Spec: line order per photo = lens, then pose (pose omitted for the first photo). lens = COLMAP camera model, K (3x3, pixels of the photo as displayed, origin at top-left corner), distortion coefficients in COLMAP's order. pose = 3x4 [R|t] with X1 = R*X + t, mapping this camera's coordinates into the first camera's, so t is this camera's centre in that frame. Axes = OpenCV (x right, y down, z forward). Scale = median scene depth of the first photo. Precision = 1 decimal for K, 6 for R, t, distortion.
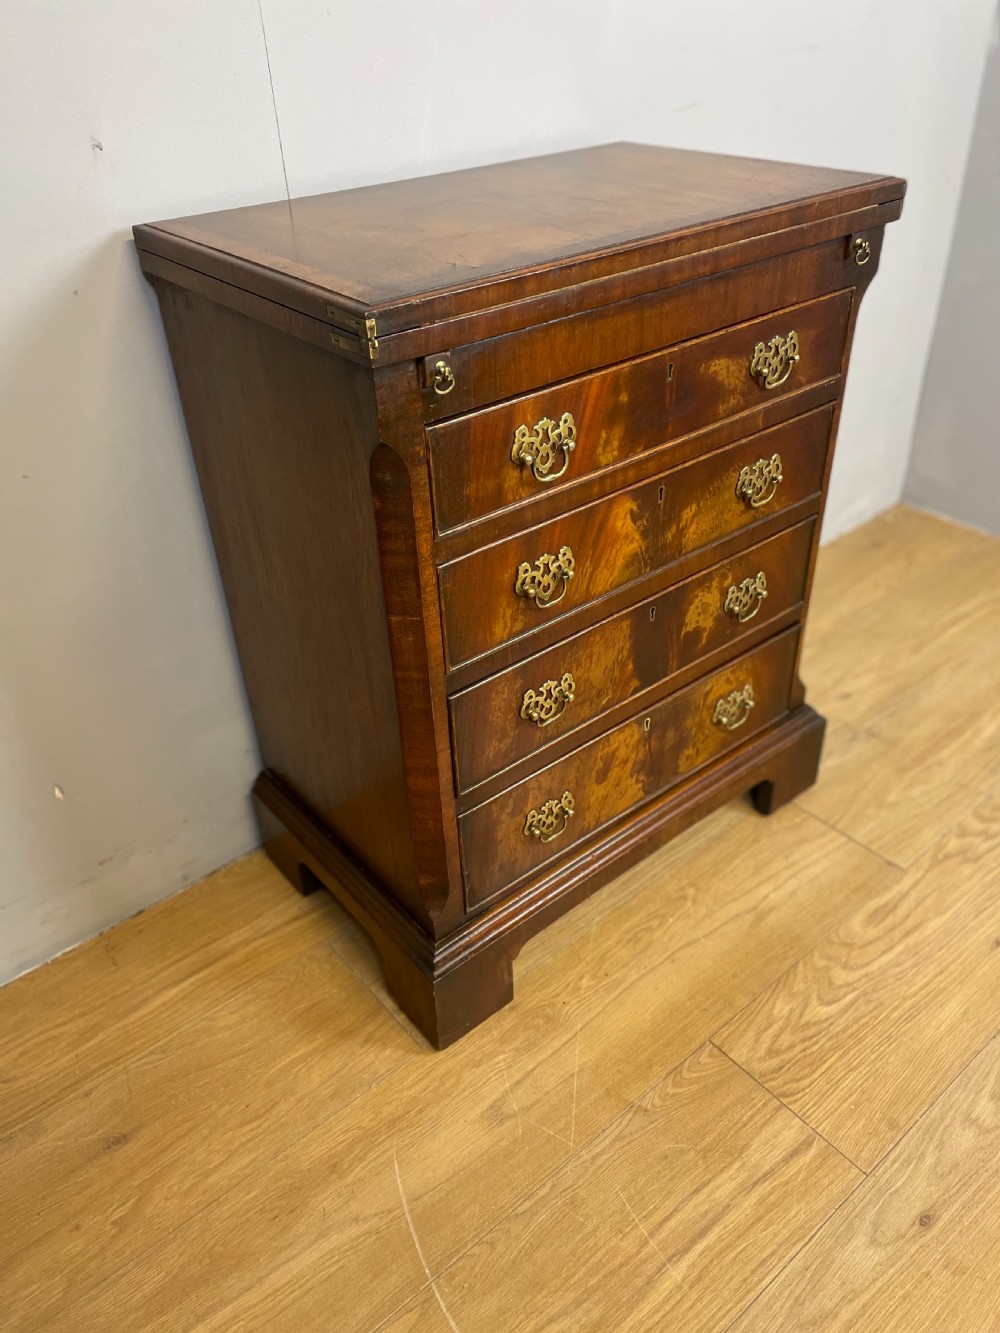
lens RADIAL K [[1008.6, 0, 505.2], [0, 1008.6, 671.8], [0, 0, 1]] dist [0.093376, -0.127160]
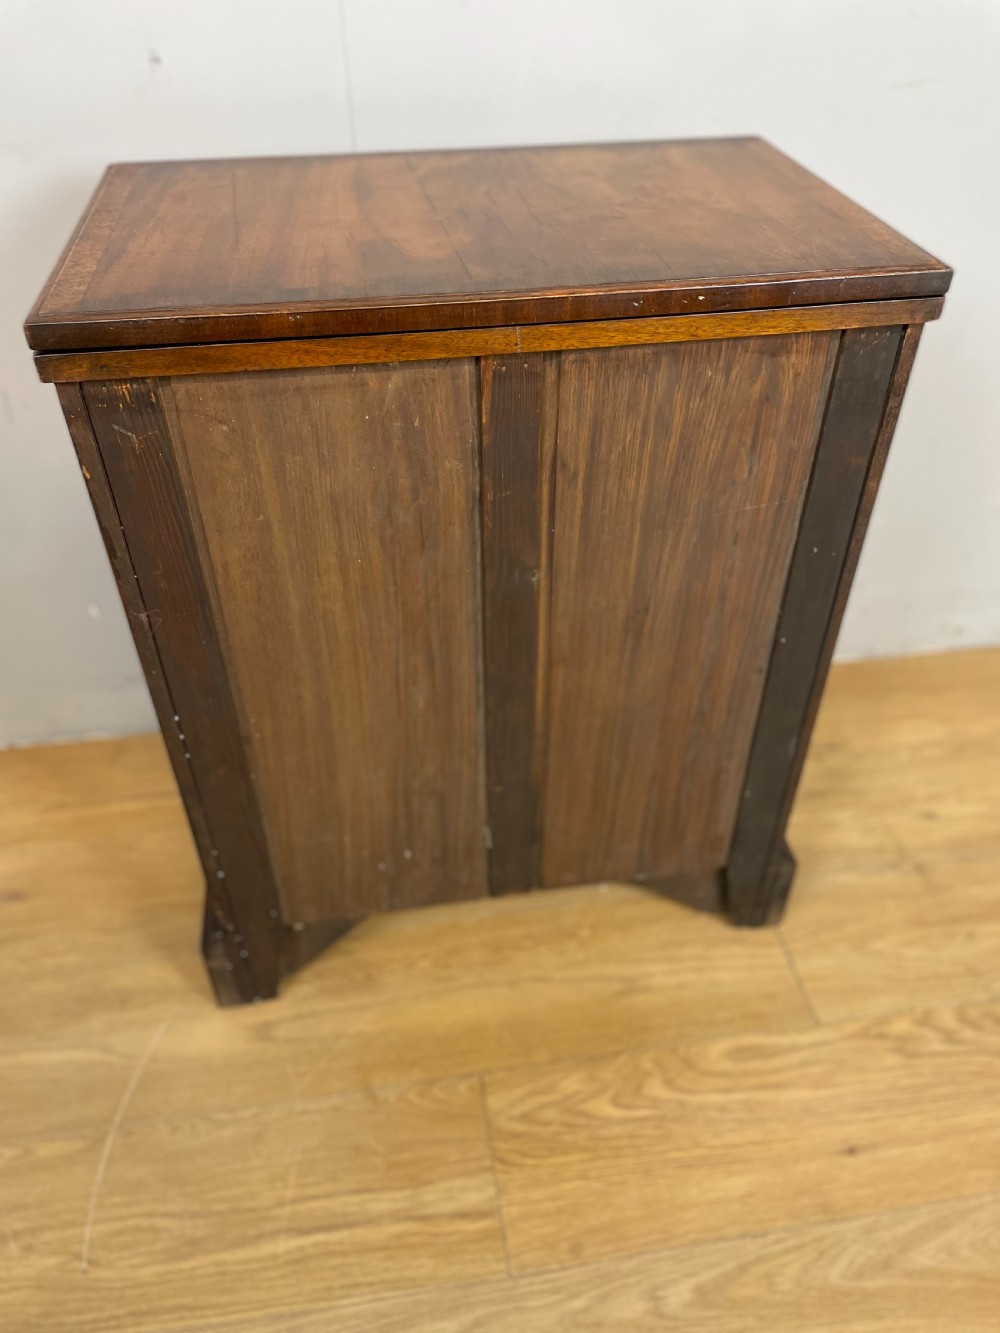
lens RADIAL K [[1008.6, 0, 505.2], [0, 1008.6, 671.8], [0, 0, 1]] dist [0.093376, -0.127160]
pose [[0.854391, 0.360036, -0.374687, 0.500621], [-0.320248, 0.932684, 0.165959, -0.187989], [0.409215, -0.021801, 0.912177, 0.141606]]
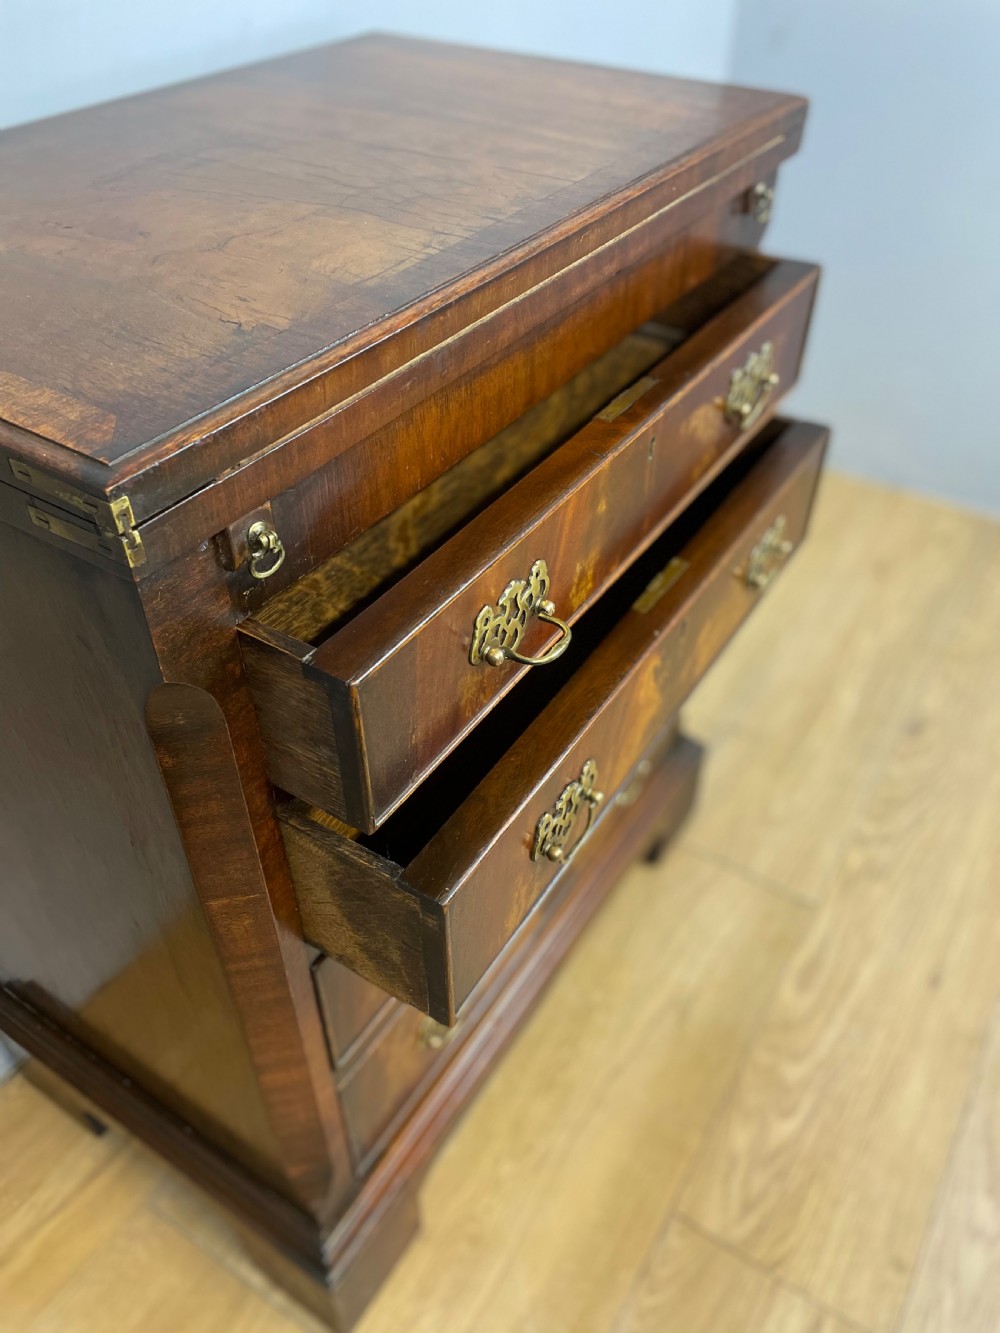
lens RADIAL K [[1008.1, 0, 502.8], [0, 1008.1, 664.3], [0, 0, 1]] dist [0.097255, -0.131943]
pose [[0.953371, -0.169812, 0.249494, -0.063656], [0.141894, 0.981824, 0.126045, -0.208385], [-0.266363, -0.084766, 0.960138, 0.328196]]
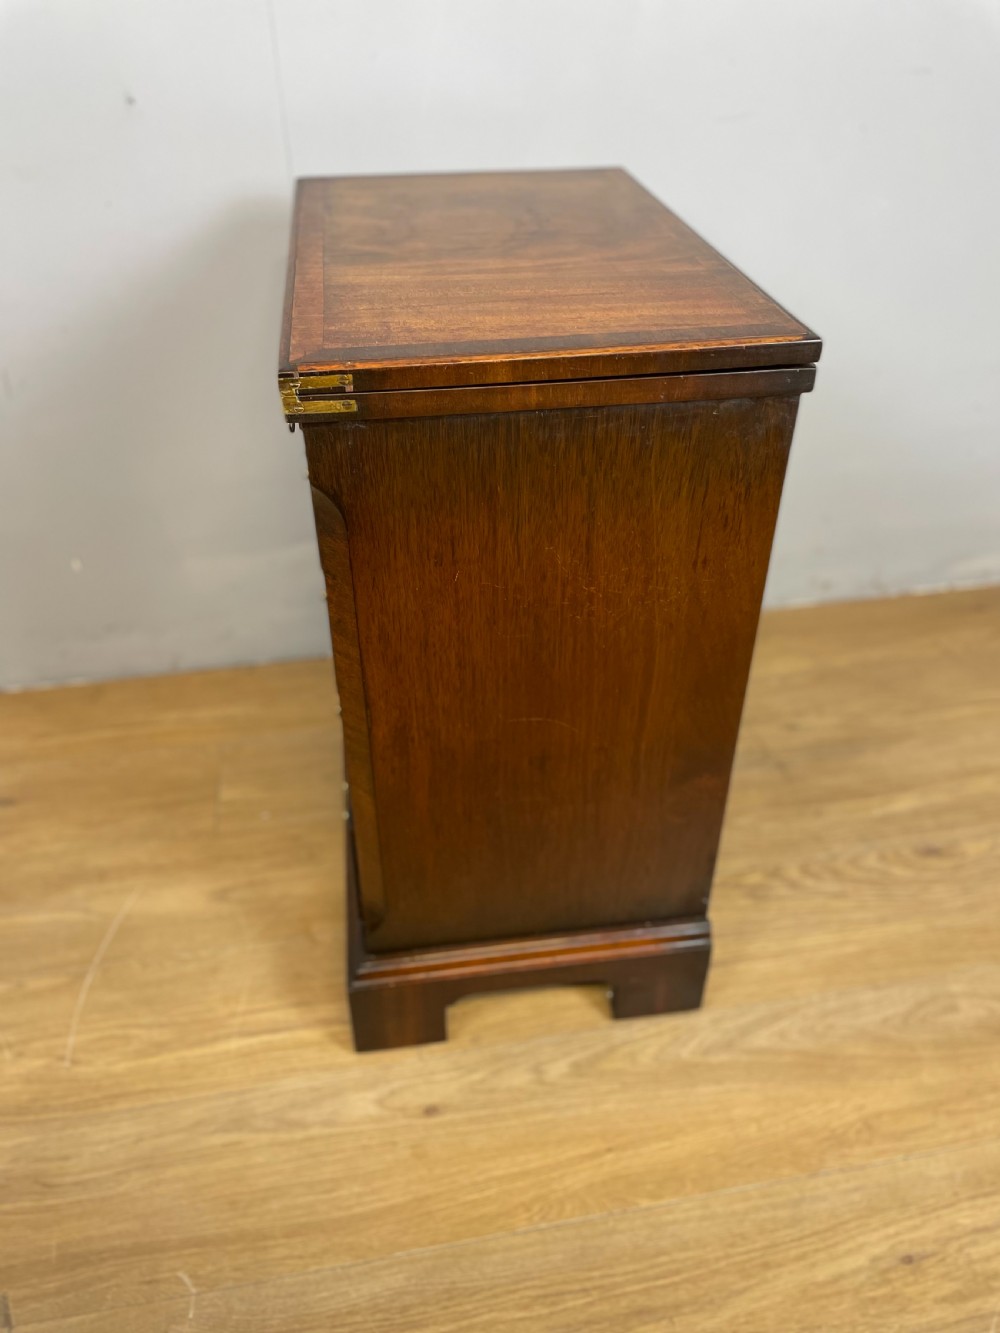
lens RADIAL K [[1008.1, 0, 502.8], [0, 1008.1, 664.3], [0, 0, 1]] dist [0.097255, -0.131943]
pose [[0.868127, 0.319501, -0.379834, 0.725697], [-0.304475, 0.947169, 0.100830, -0.079212], [0.391983, 0.028117, 0.919543, -0.041429]]
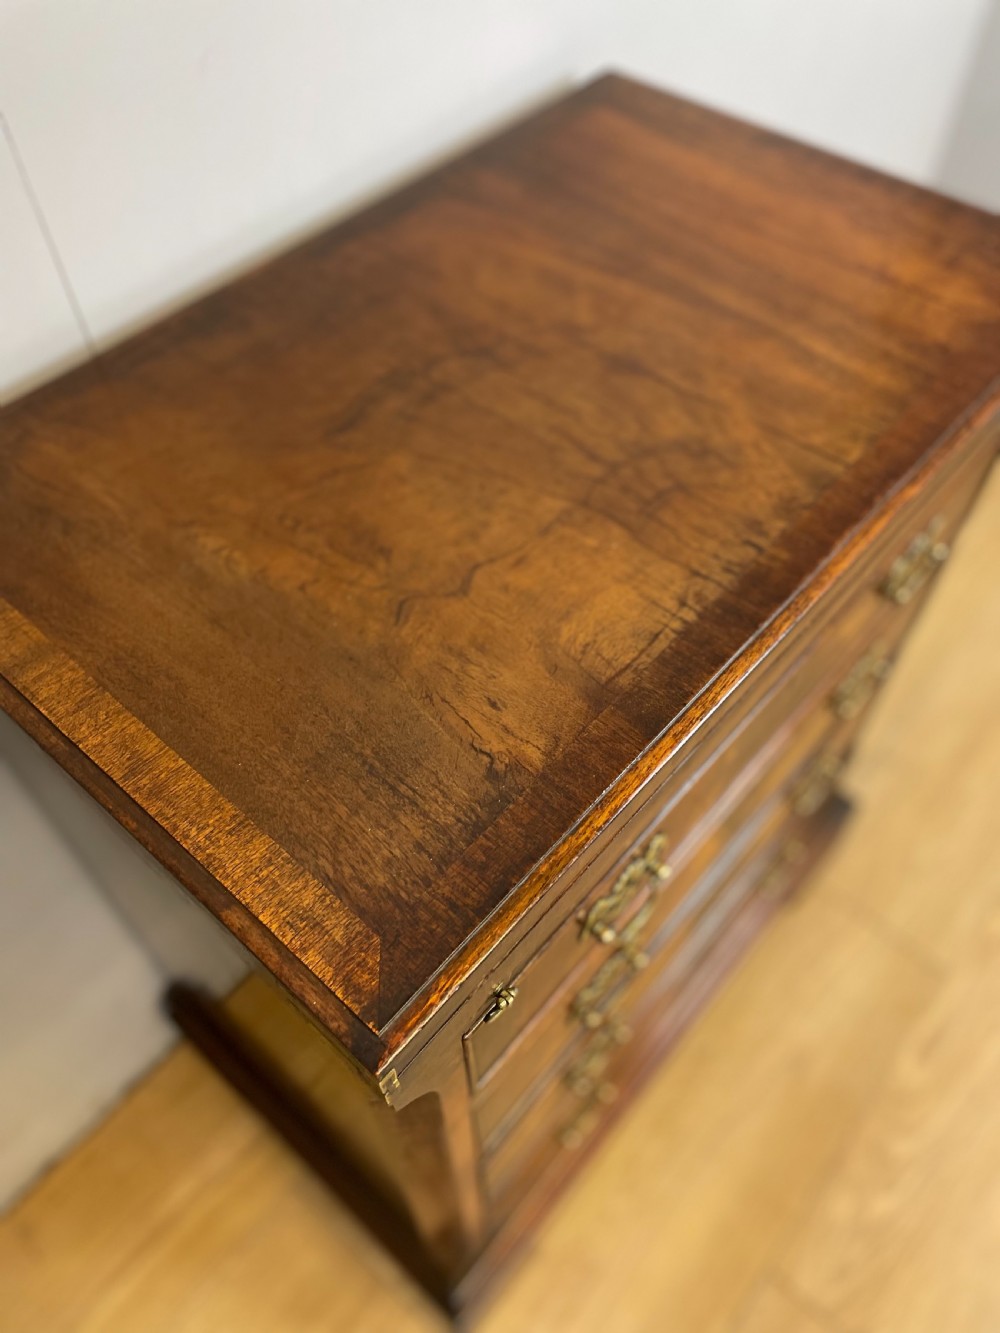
lens RADIAL K [[1008.1, 0, 502.8], [0, 1008.1, 664.3], [0, 0, 1]] dist [0.097255, -0.131943]
pose [[0.986618, -0.112998, 0.117547, -0.077156], [0.071637, 0.948016, 0.310056, -0.466944], [-0.146472, -0.297486, 0.943424, 0.403025]]
